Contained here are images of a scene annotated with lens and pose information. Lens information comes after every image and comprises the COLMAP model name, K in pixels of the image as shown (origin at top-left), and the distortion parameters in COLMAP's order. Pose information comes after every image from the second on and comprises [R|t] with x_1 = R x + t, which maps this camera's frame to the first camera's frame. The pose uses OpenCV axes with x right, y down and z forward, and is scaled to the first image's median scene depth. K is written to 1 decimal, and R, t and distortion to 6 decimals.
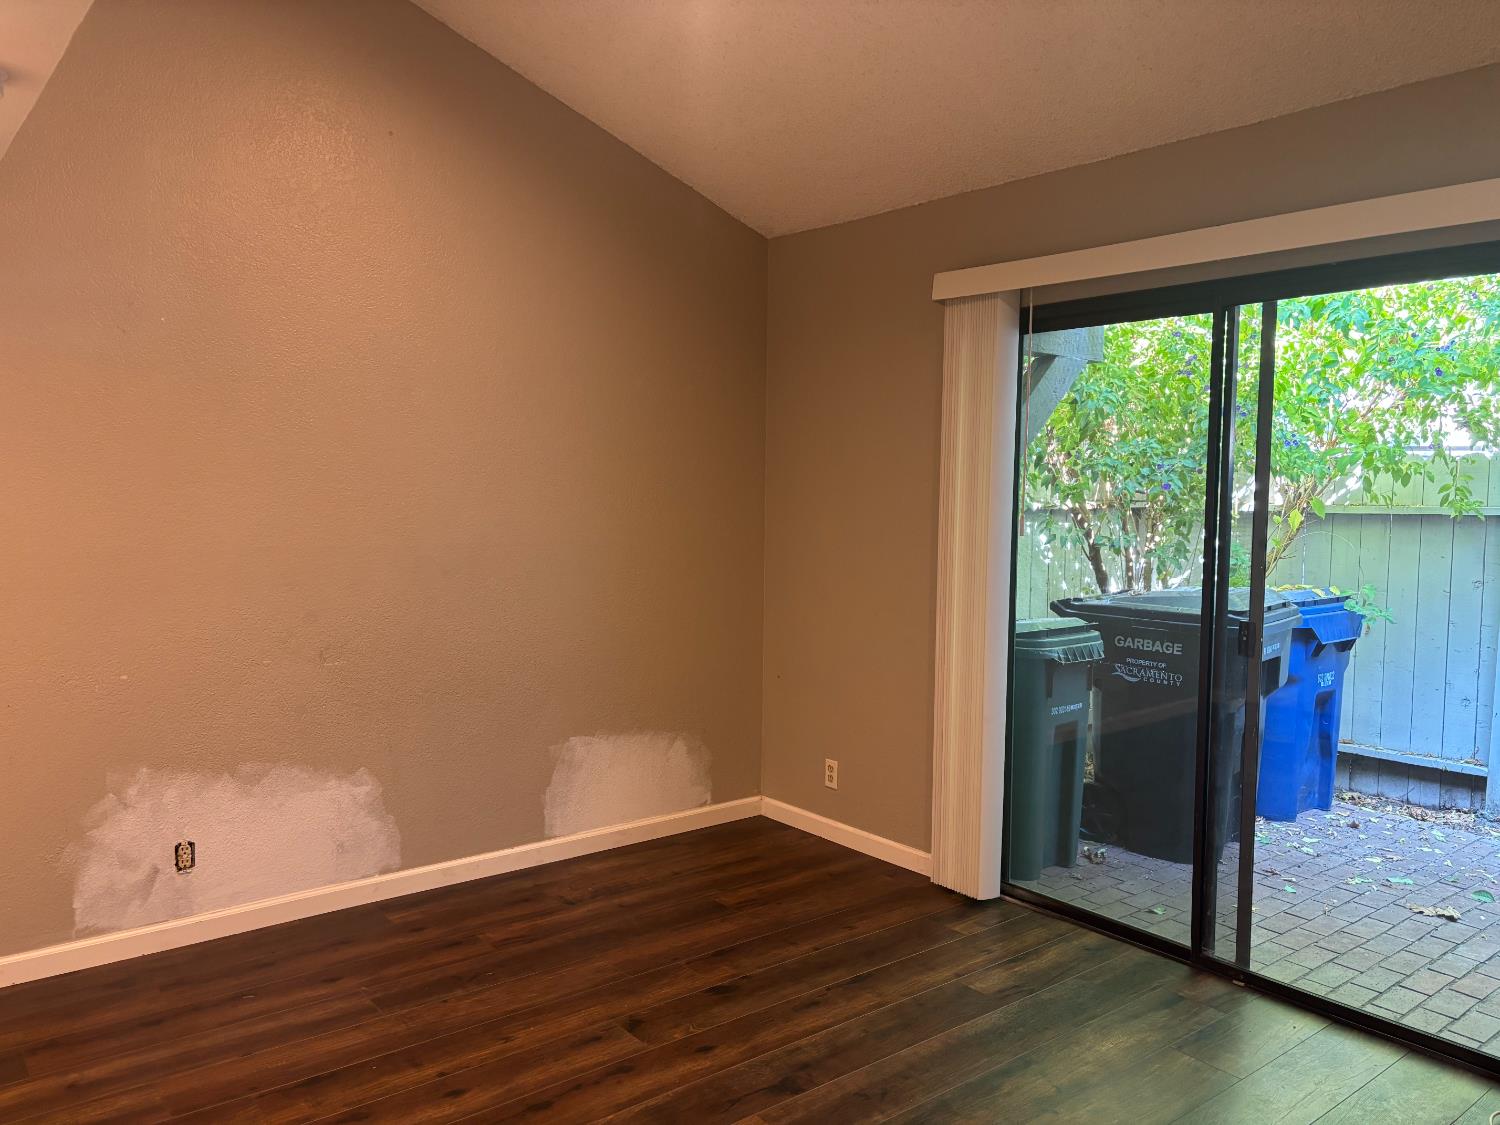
lens RADIAL K [[1134.3, 0, 747.5], [0, 1134.3, 562.4], [0, 0, 1]] dist [-0.000492, -0.005202]
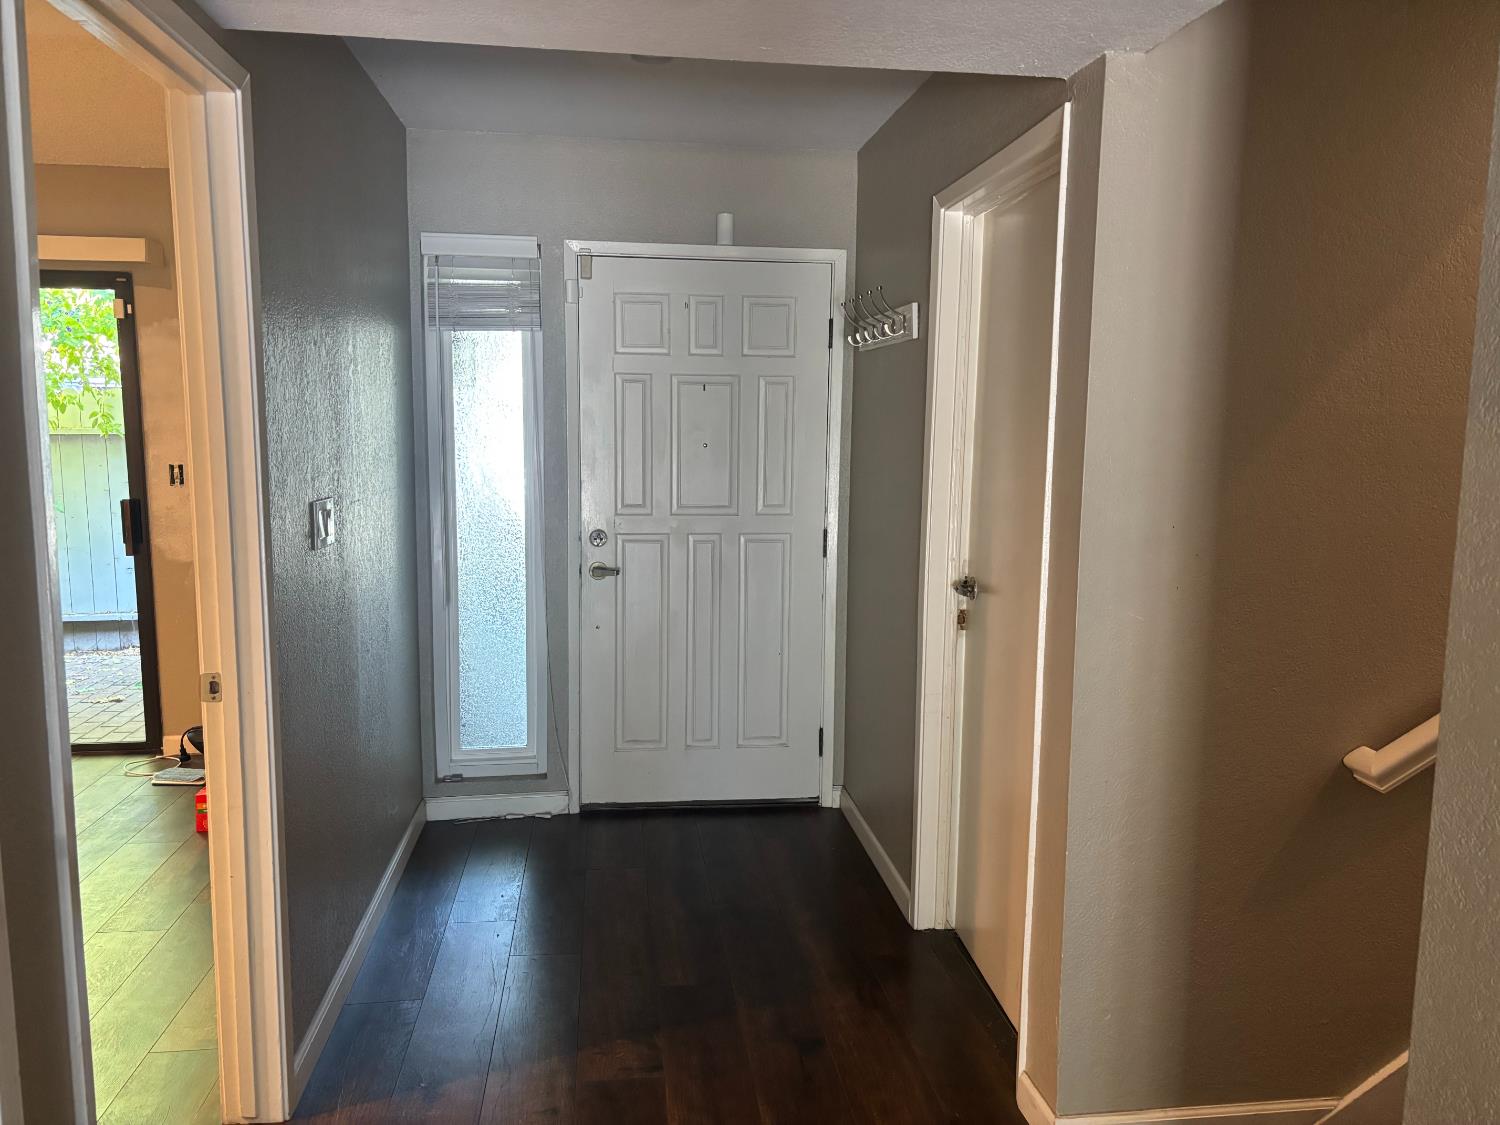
lens RADIAL K [[1134.3, 0, 751.2], [0, 1134.3, 572.2], [0, 0, 1]] dist [-0.000492, -0.005202]
pose [[0.519950, -0.123062, 0.845286, -0.147472], [0.066646, 0.992396, 0.103484, 0.034301], [-0.851593, 0.002528, 0.524197, -0.384873]]
